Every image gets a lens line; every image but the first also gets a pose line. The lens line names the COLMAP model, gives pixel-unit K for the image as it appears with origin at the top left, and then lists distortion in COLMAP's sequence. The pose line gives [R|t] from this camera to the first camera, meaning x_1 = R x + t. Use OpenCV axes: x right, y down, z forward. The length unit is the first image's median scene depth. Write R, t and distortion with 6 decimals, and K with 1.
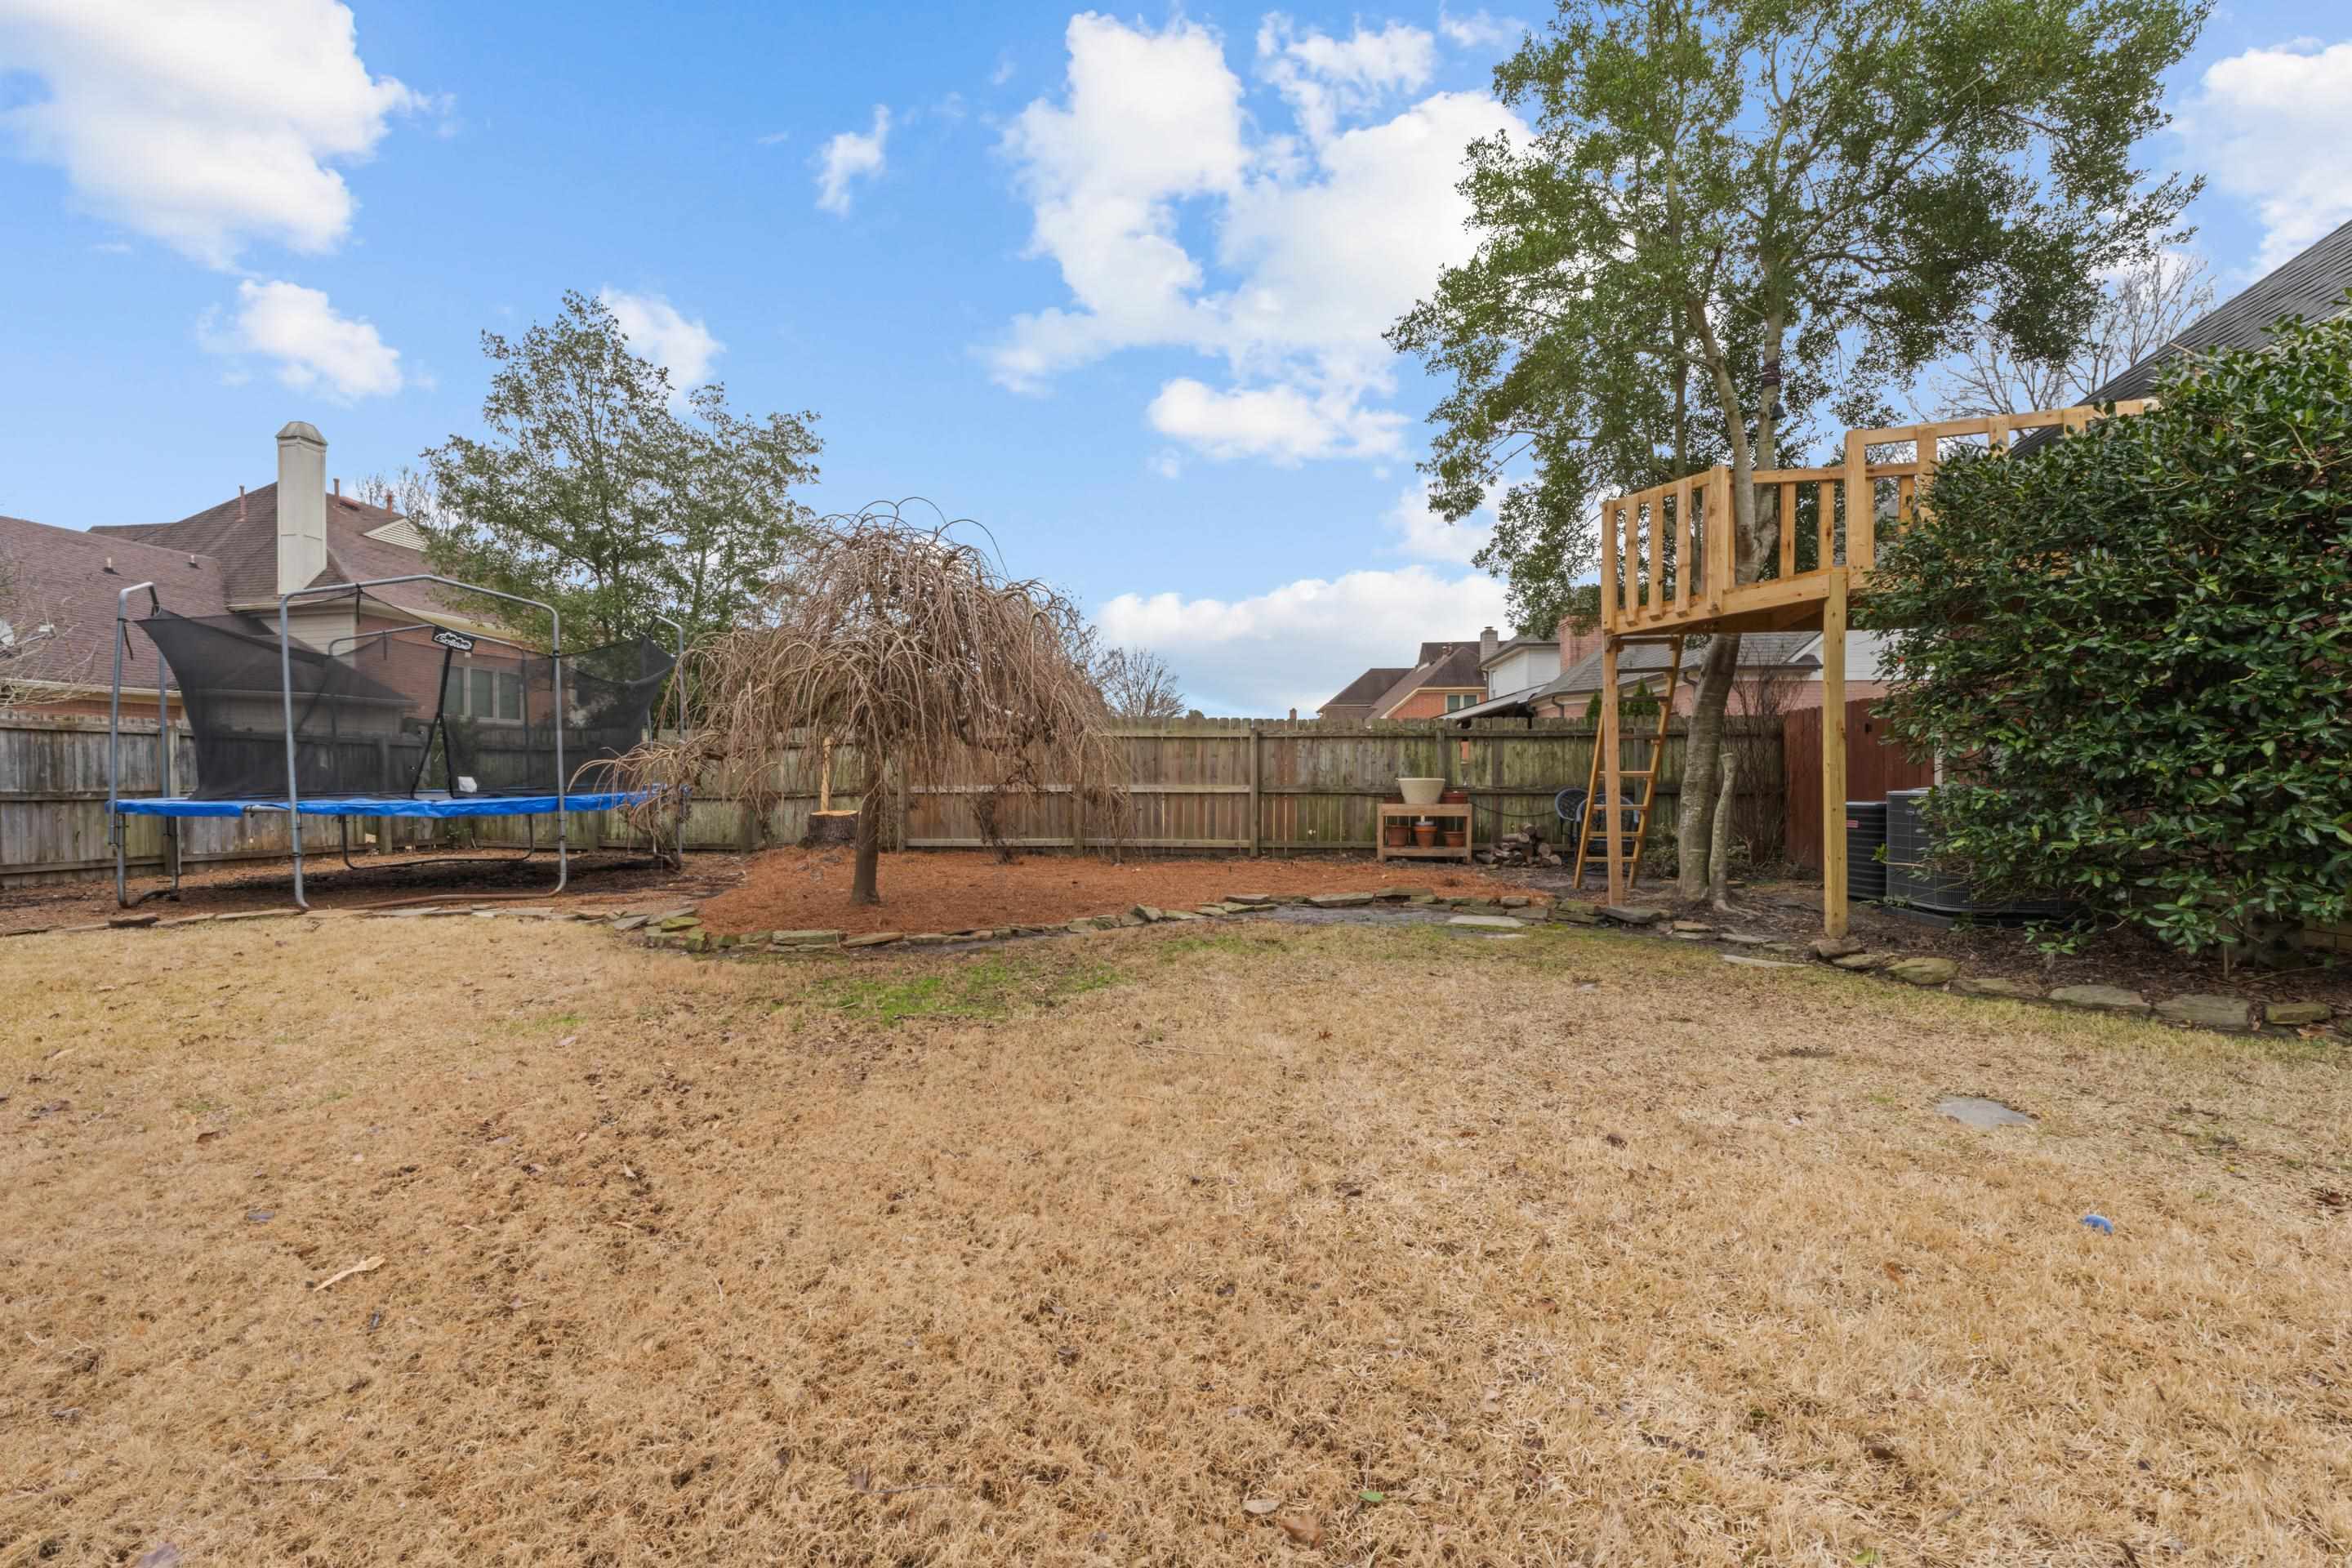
lens RADIAL K [[947.9, 0, 1186.9], [0, 947.9, 789.2], [0, 0, 1]] dist [-0.012737, 0.000646]
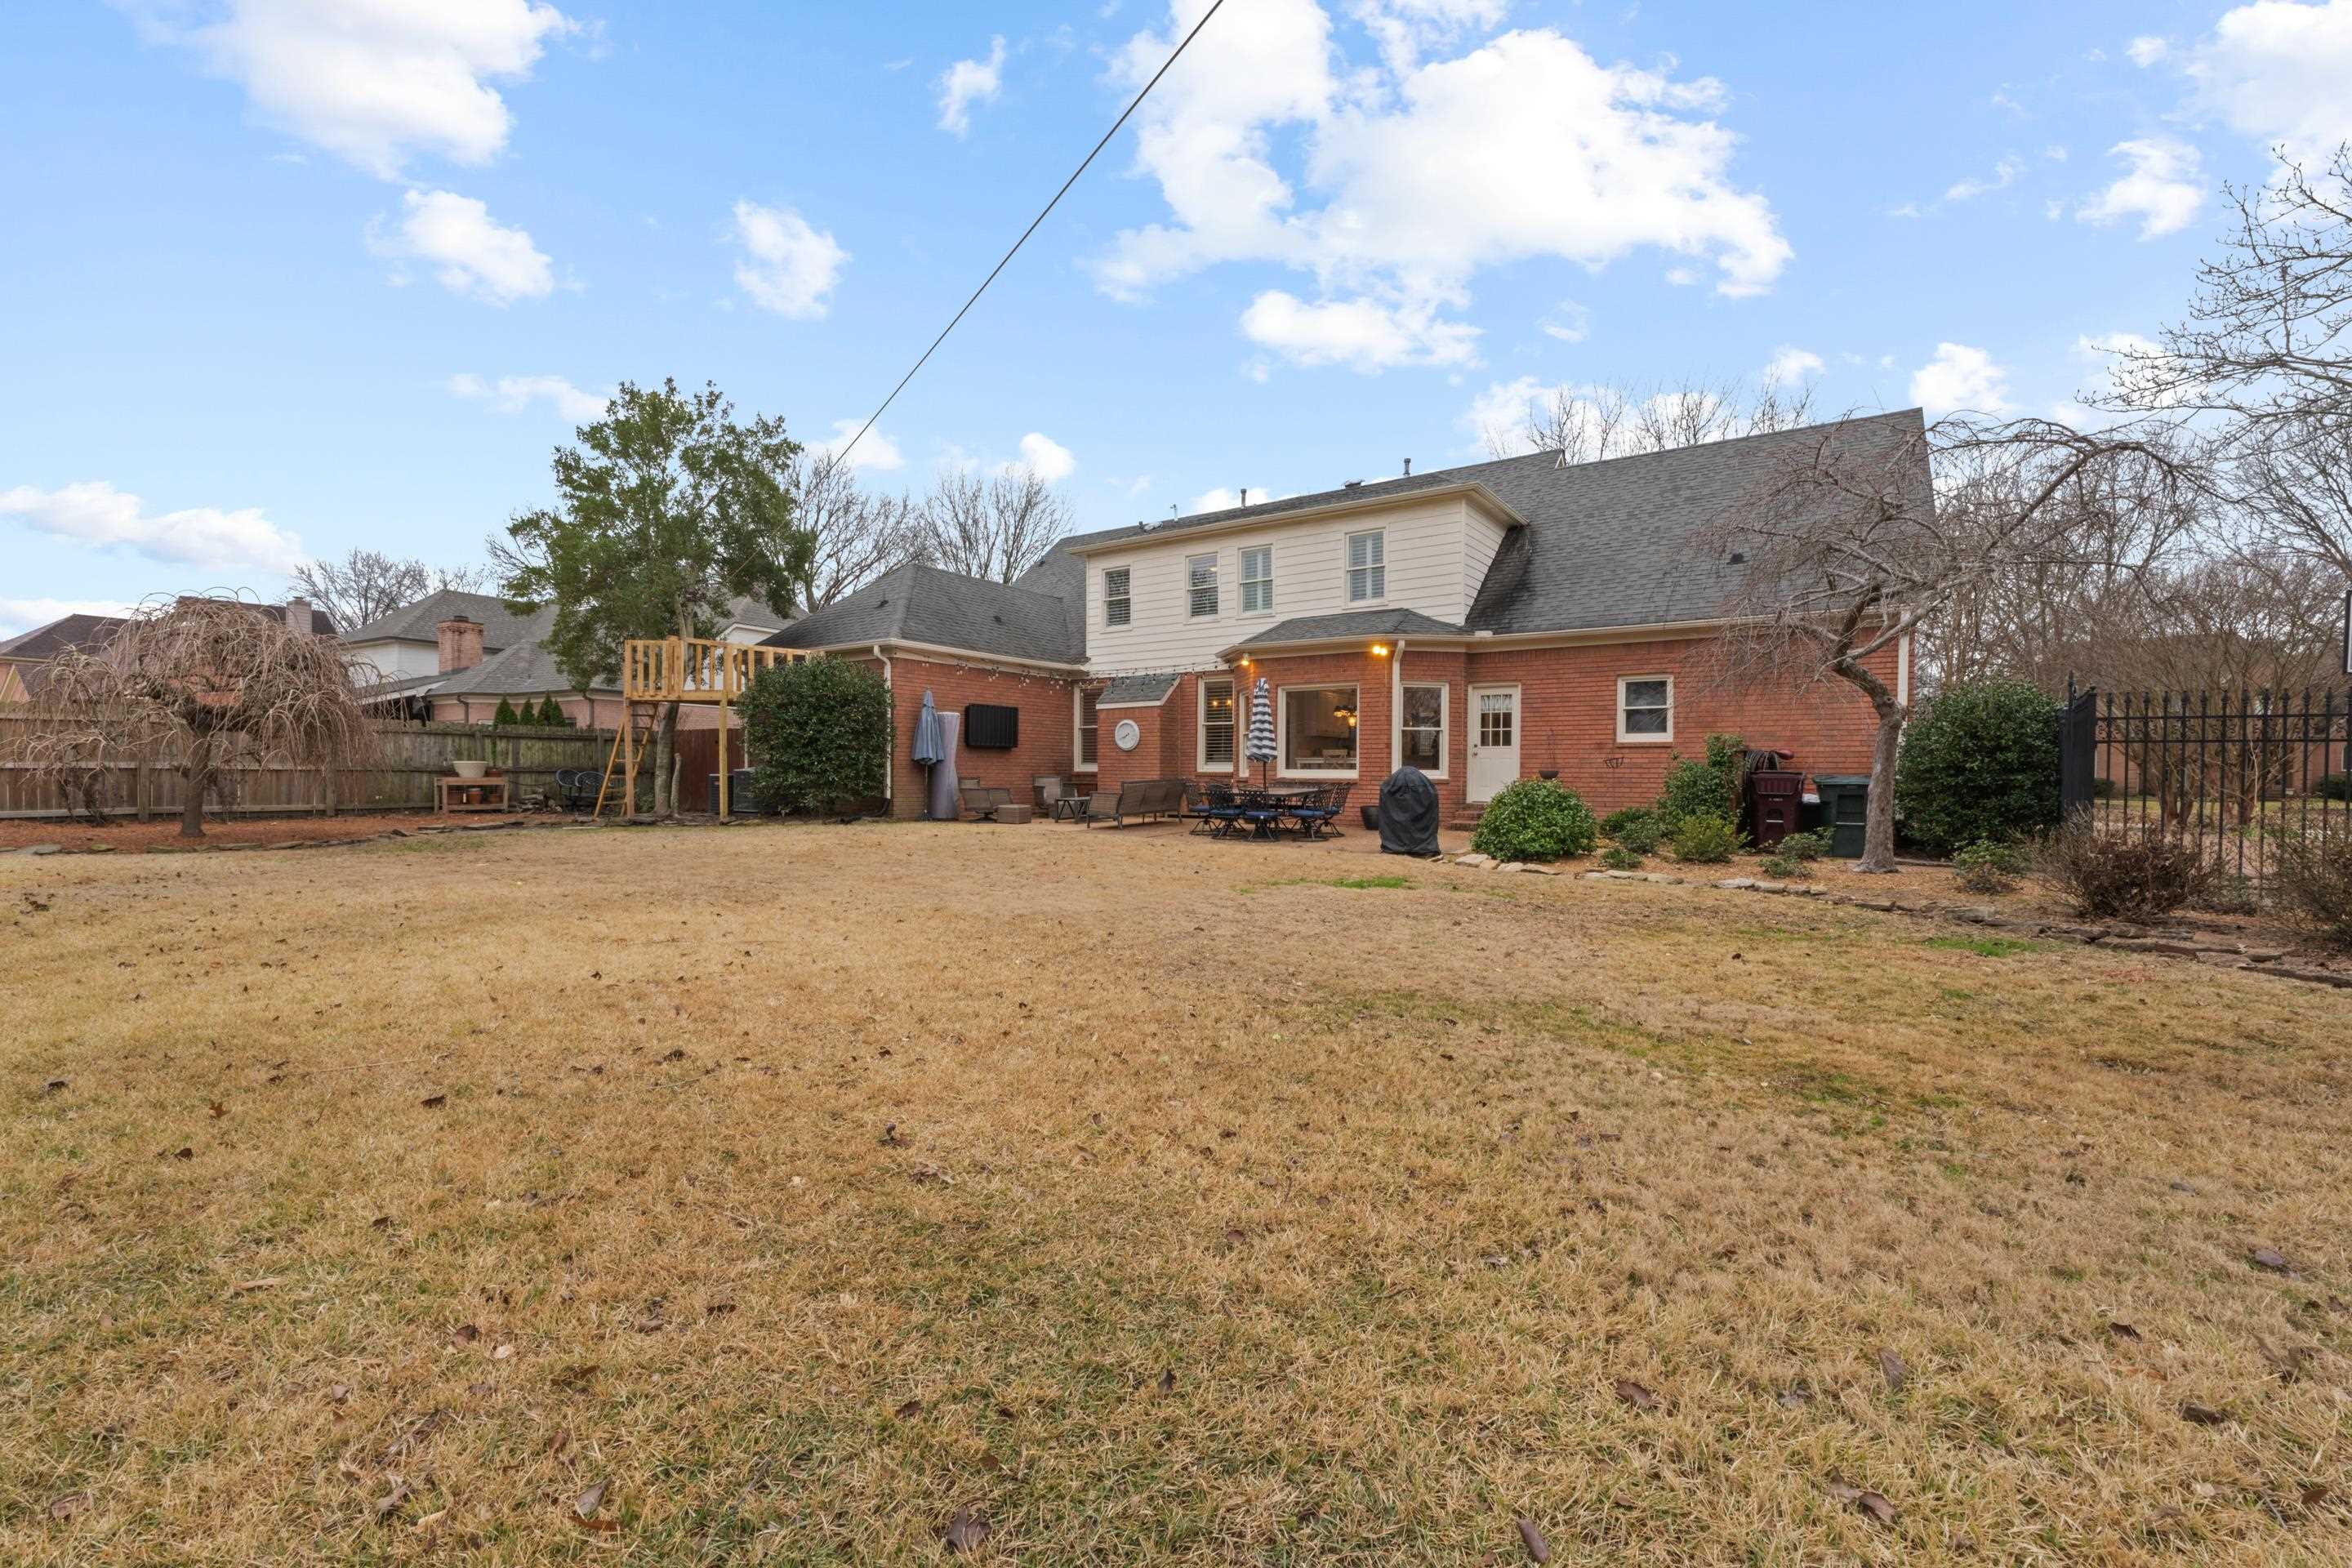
lens RADIAL K [[970.7, 0, 1181.2], [0, 970.7, 792.0], [0, 0, 1]] dist [-0.028640, -0.000090]
pose [[0.422079, -0.012106, 0.906478, -1.060716], [-0.003137, 0.999885, 0.014814, 0.018775], [-0.906554, -0.009097, 0.421992, -1.148788]]
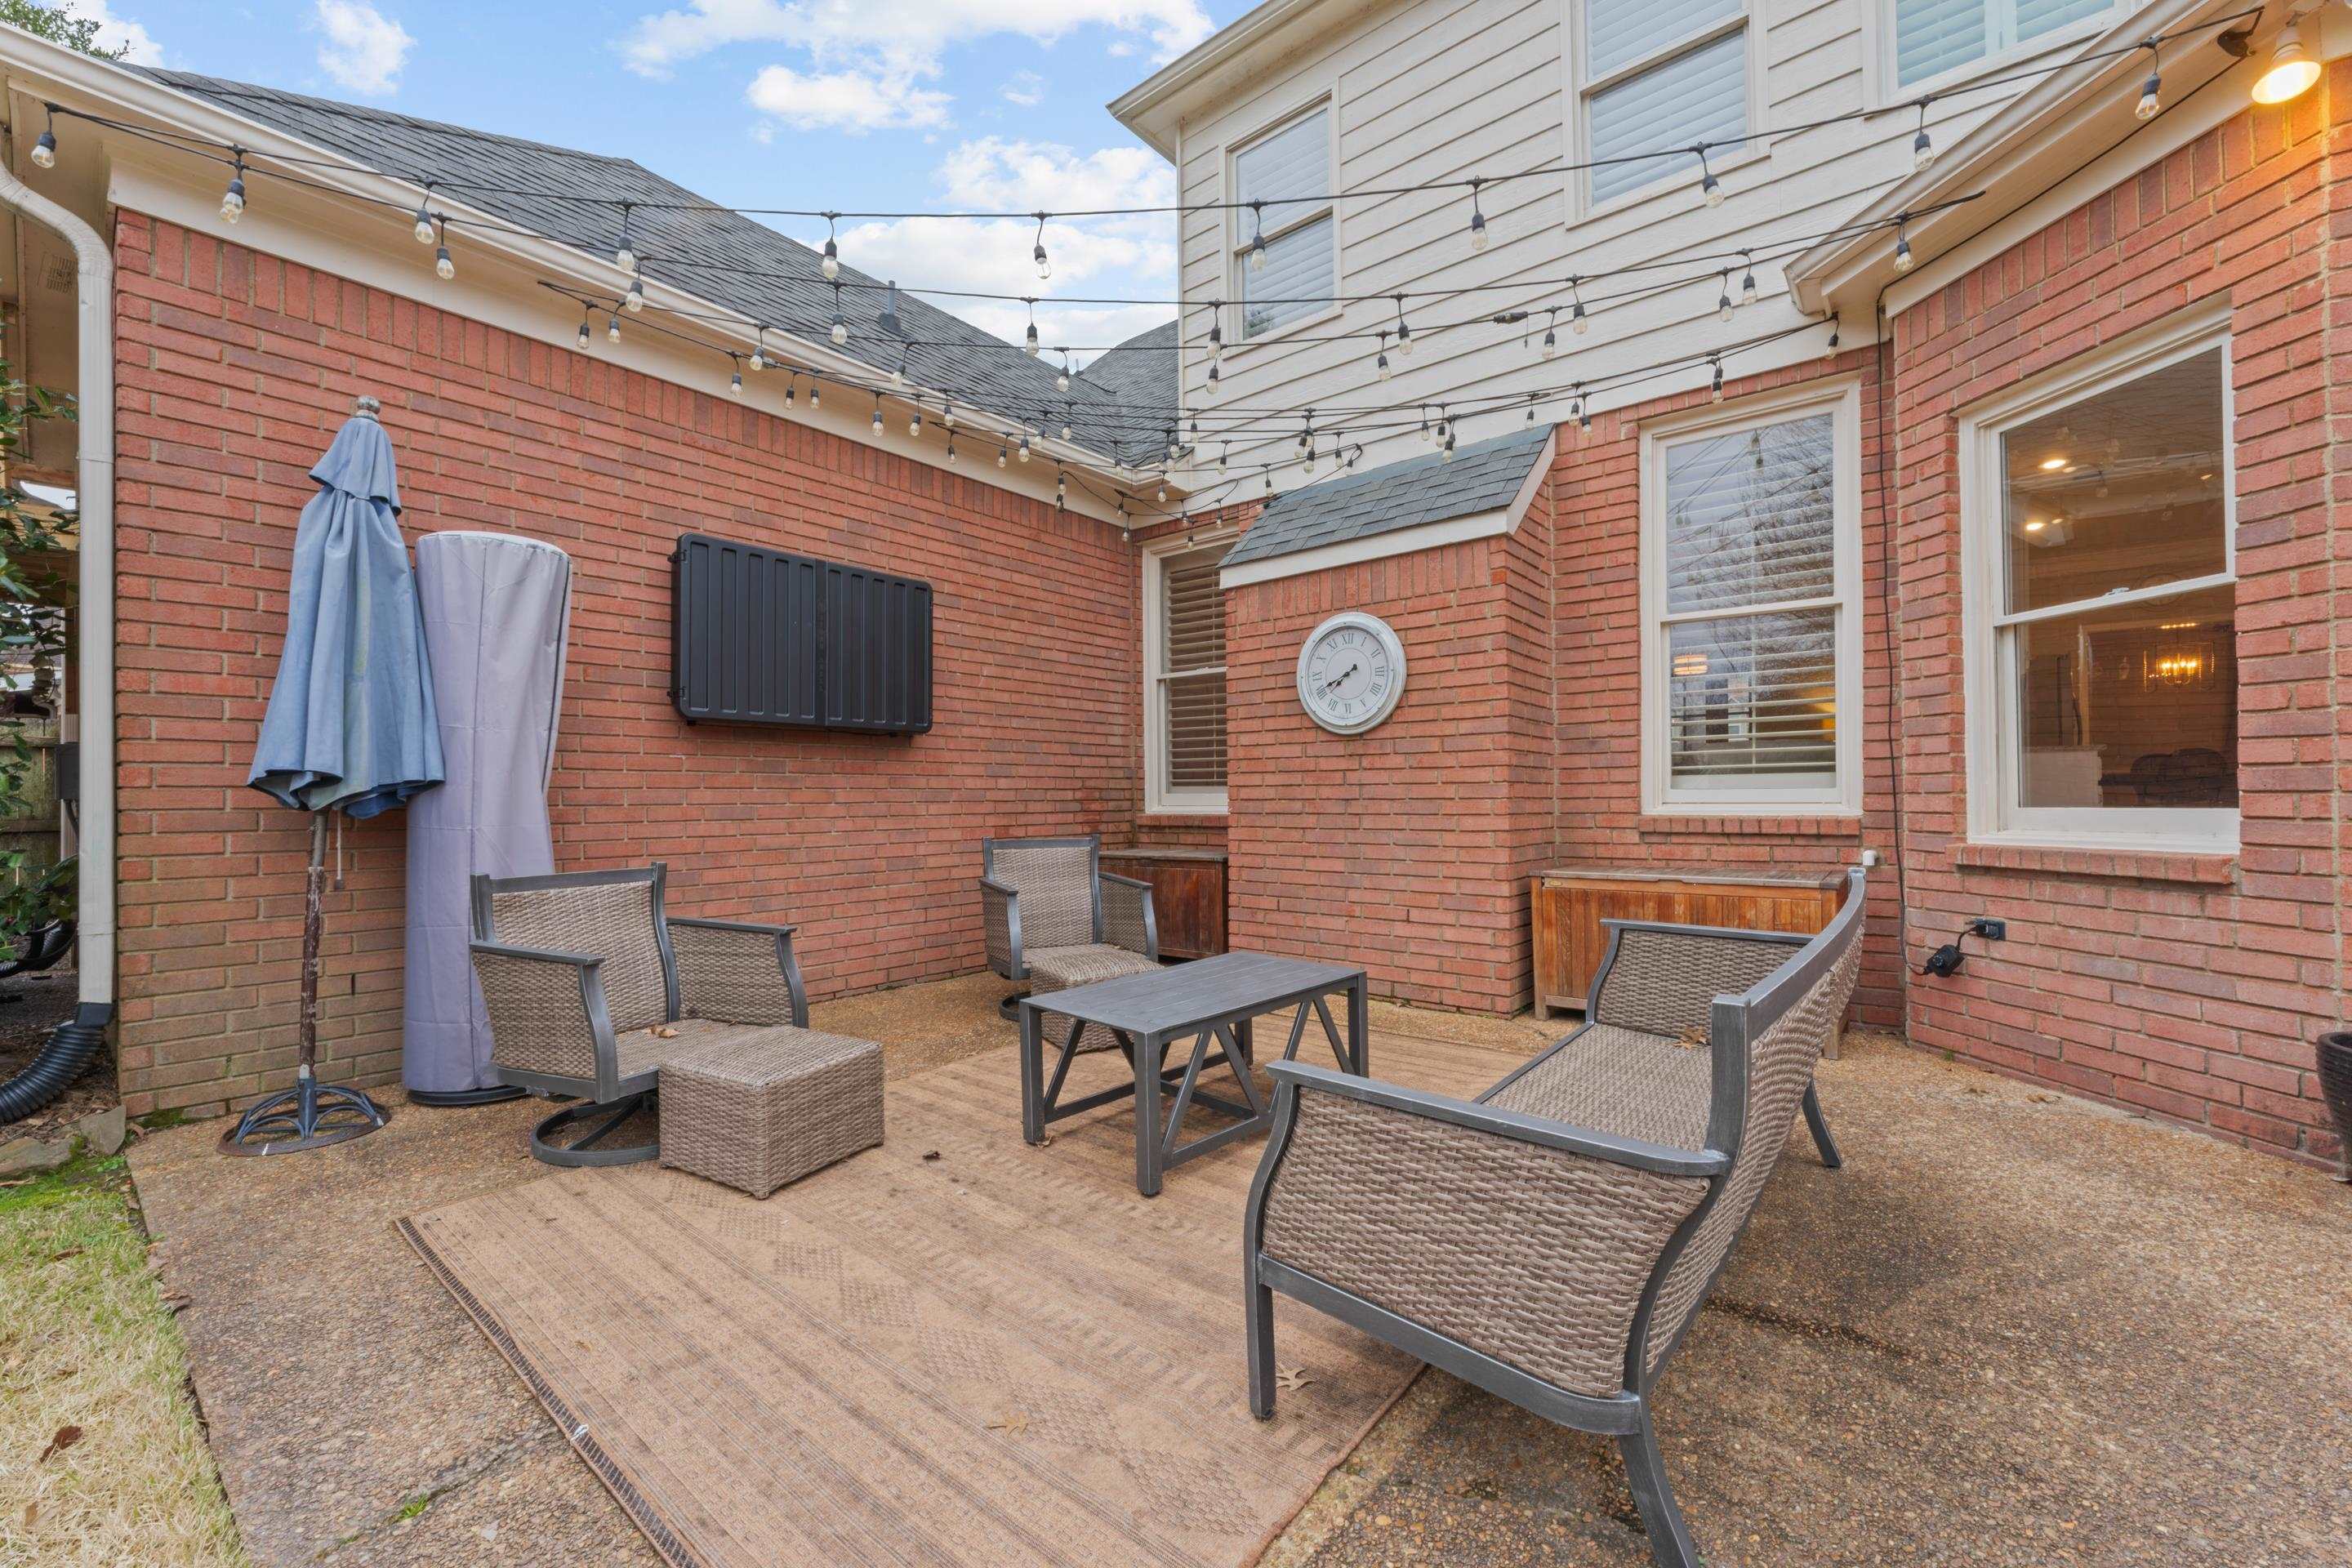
lens RADIAL K [[947.9, 0, 1180.5], [0, 947.9, 788.7], [0, 0, 1]] dist [-0.012737, 0.000646]
pose [[0.498426, 0.008963, 0.866886, 0.648062], [0.009412, 0.999832, -0.015749, -0.009923], [-0.866881, 0.016009, 0.498258, -0.125316]]
